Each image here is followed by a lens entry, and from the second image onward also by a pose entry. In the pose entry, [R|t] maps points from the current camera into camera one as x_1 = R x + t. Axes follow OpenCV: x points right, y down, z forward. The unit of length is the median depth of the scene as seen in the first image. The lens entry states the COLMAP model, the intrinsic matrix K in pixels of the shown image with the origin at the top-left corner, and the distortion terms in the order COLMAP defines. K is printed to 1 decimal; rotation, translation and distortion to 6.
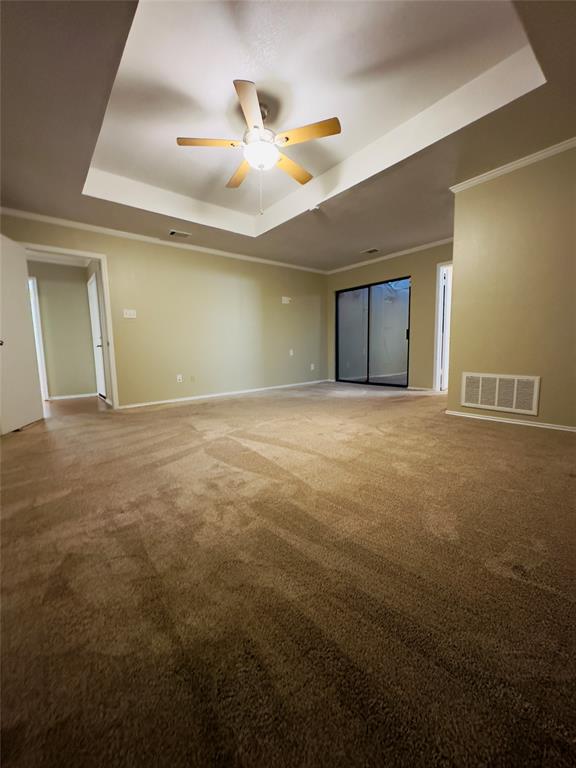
lens RADIAL K [[306.5, 0, 292.1], [0, 306.5, 385.0], [0, 0, 1]] dist [0.001051, 0.001186]
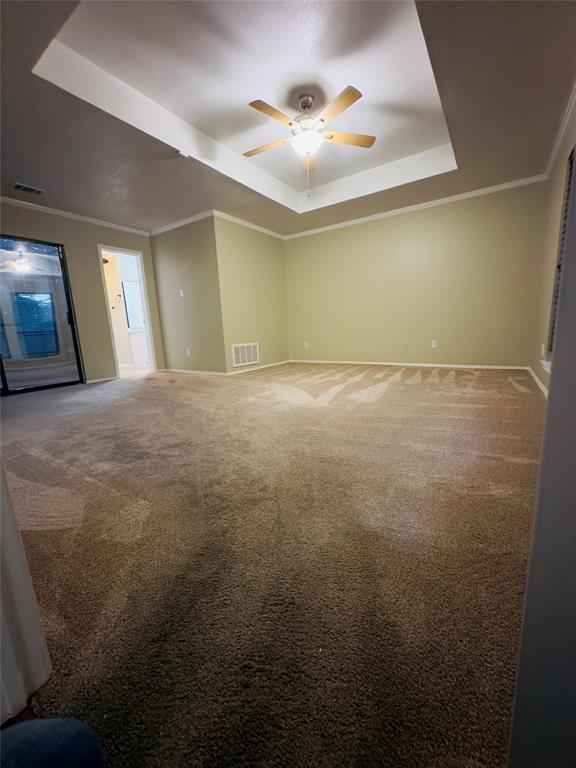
lens RADIAL K [[306.5, 0, 291.9], [0, 306.5, 384.0], [0, 0, 1]] dist [0.001051, 0.001186]
pose [[-0.287132, -0.134132, 0.948453, -0.970159], [0.168005, 0.967747, 0.187722, -0.087134], [-0.943043, 0.213246, -0.255336, 1.165679]]
